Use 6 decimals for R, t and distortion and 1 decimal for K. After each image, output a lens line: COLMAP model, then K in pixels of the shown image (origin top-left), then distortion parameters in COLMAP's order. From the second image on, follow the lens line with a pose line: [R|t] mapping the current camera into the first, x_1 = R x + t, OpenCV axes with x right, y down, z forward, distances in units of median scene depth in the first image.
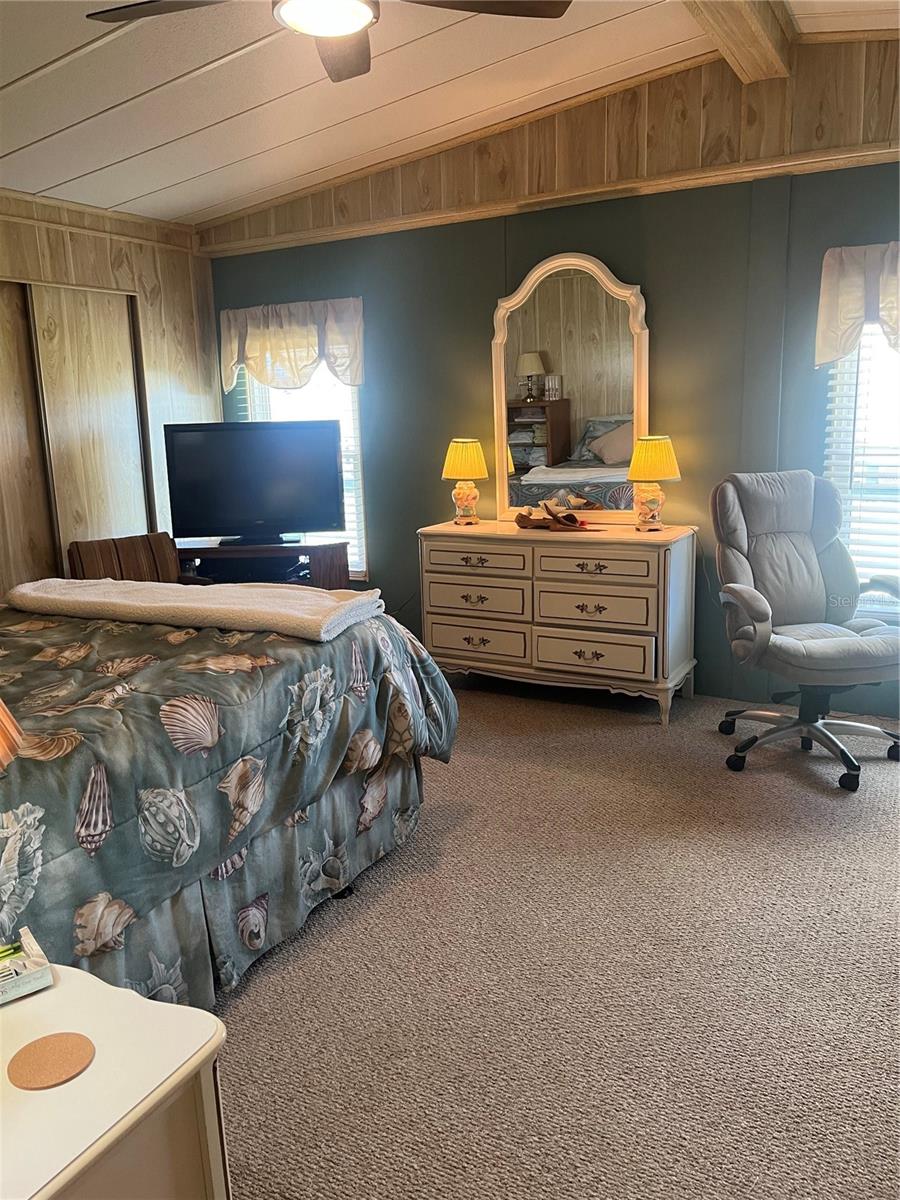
lens RADIAL K [[901.5, 0, 444.6], [0, 901.5, 599.6], [0, 0, 1]] dist [0.056076, -0.077338]
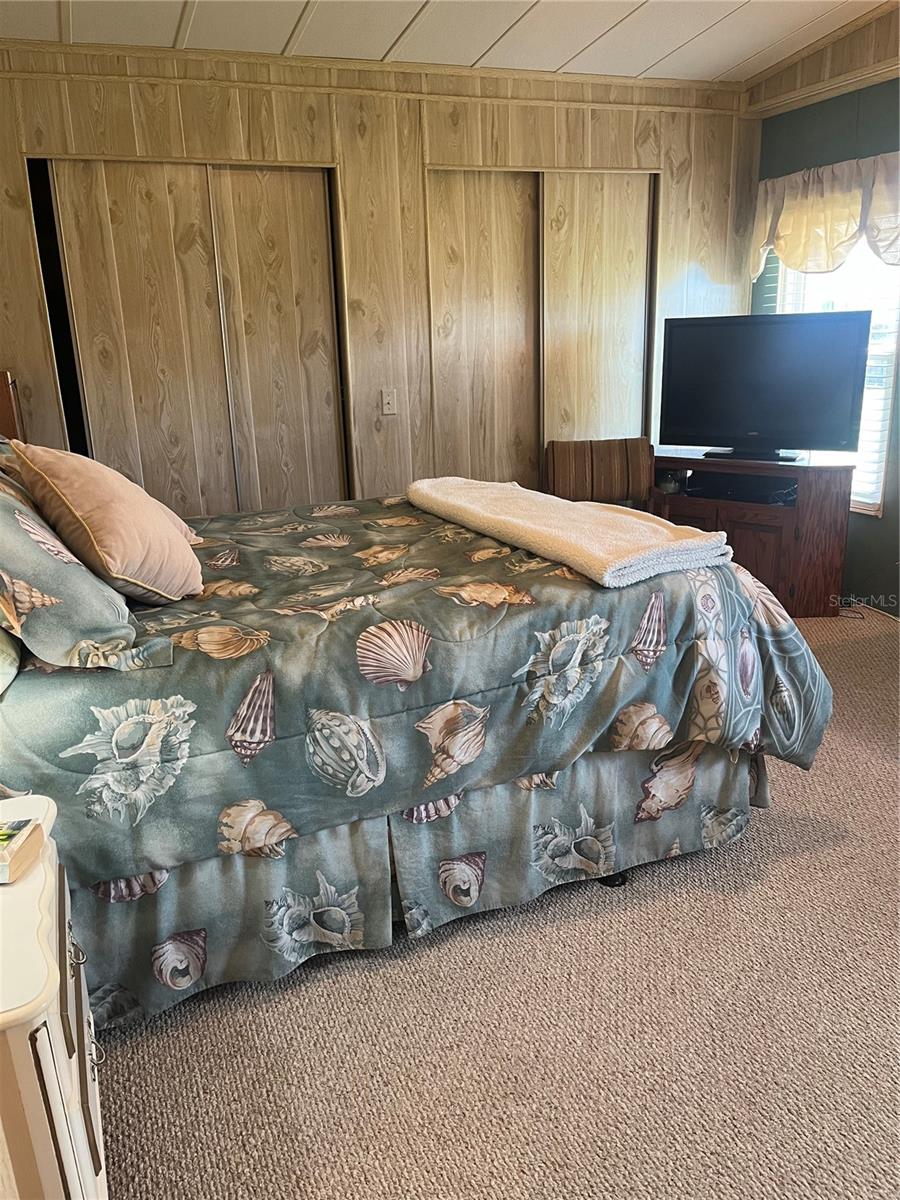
lens RADIAL K [[899.8, 0, 450.0], [0, 899.8, 600.0], [0, 0, 1]] dist [0.067595, -0.089993]
pose [[0.776284, 0.183908, -0.602961, 0.175281], [-0.118223, 0.981999, 0.147311, -0.032152], [0.619199, -0.043071, 0.784052, 0.184711]]
